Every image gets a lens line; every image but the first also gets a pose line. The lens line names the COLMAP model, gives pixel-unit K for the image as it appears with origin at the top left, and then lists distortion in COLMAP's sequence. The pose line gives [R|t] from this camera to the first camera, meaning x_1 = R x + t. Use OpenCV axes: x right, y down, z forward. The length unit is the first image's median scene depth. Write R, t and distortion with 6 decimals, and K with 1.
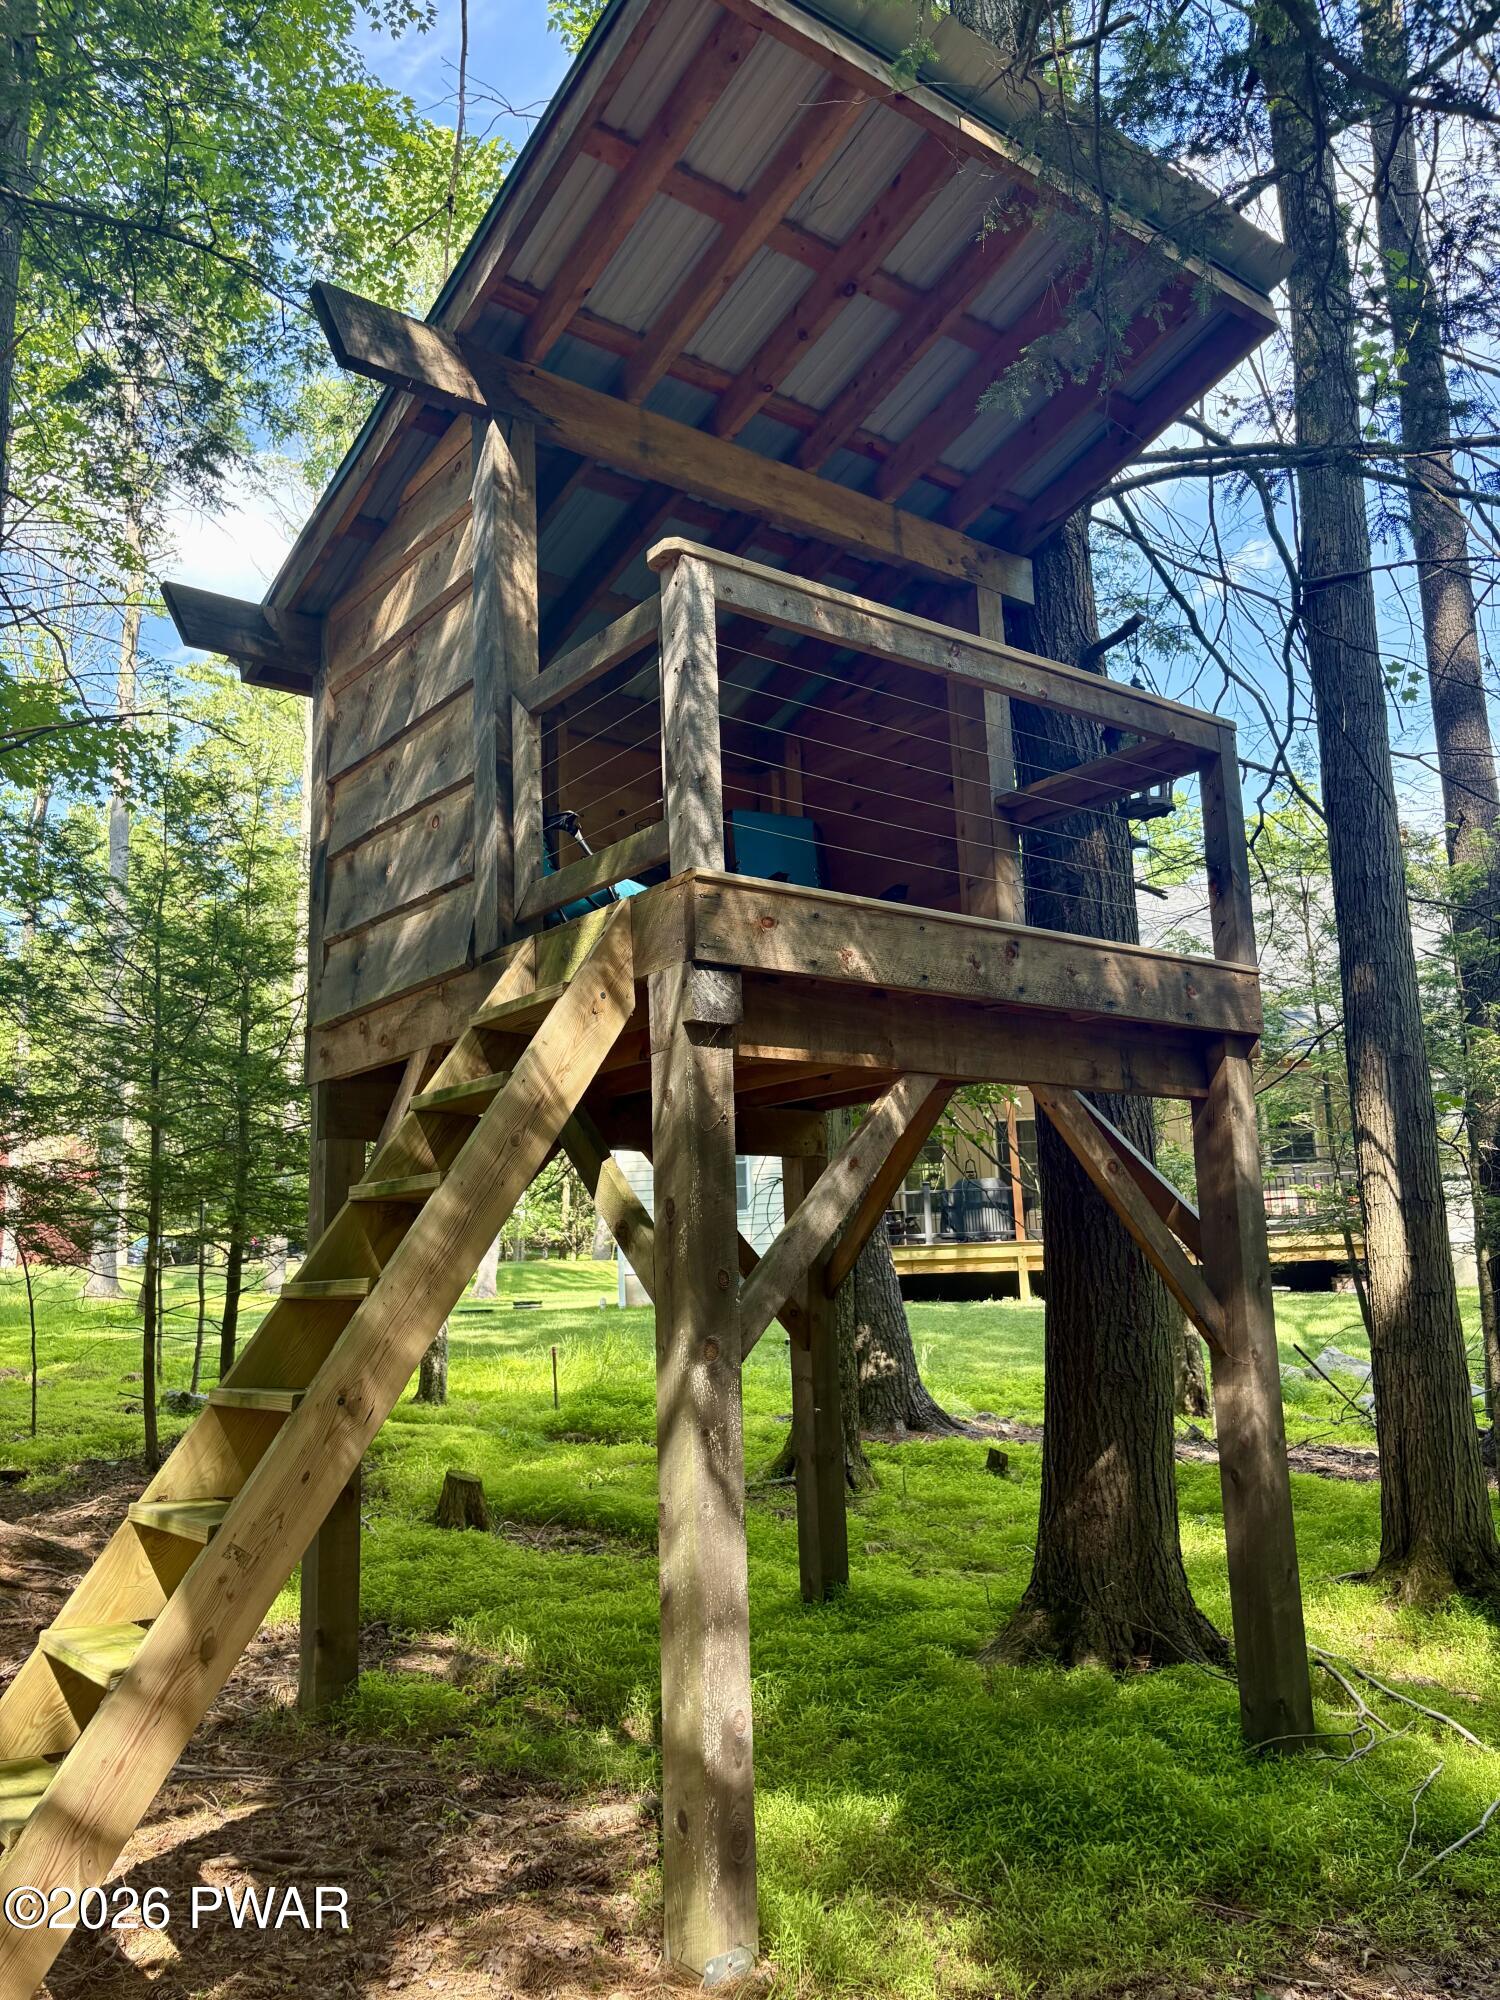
lens RADIAL K [[1527.5, 0, 752.1], [0, 1527.5, 1000.9], [0, 0, 1]] dist [0.080982, -0.110524]
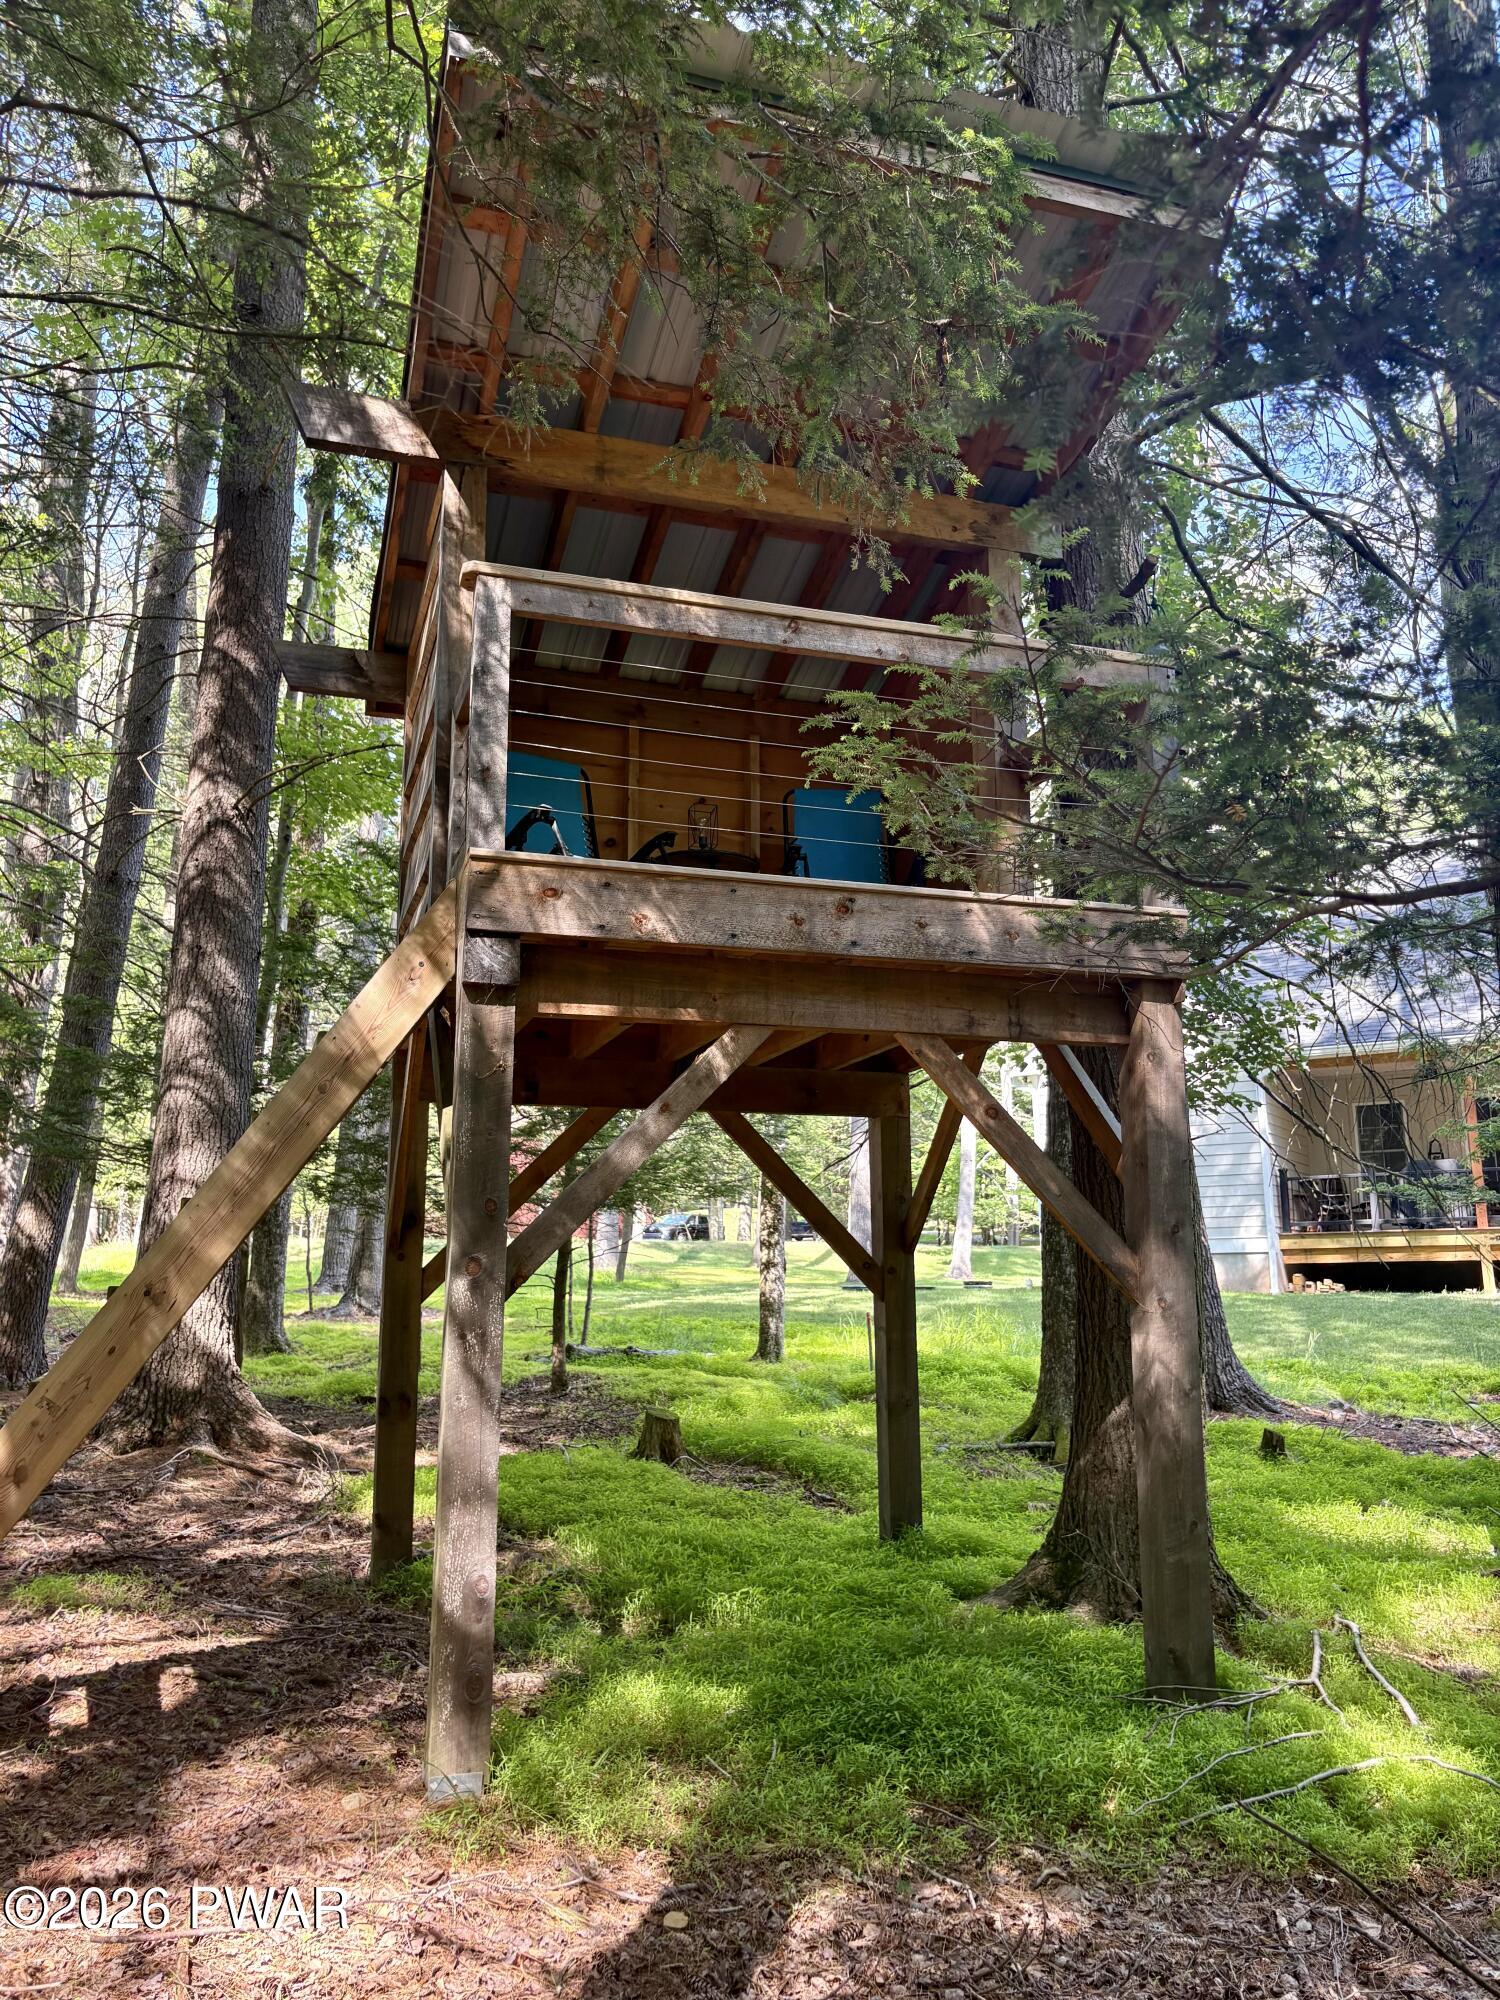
lens RADIAL K [[1515.2, 0, 751.0], [0, 1515.2, 1005.9], [0, 0, 1]] dist [0.043656, -0.063028]
pose [[0.944982, -0.033029, -0.325452, 0.484135], [0.036463, 0.999325, 0.004455, 0.030653], [0.325085, -0.016077, 0.945548, -0.005347]]
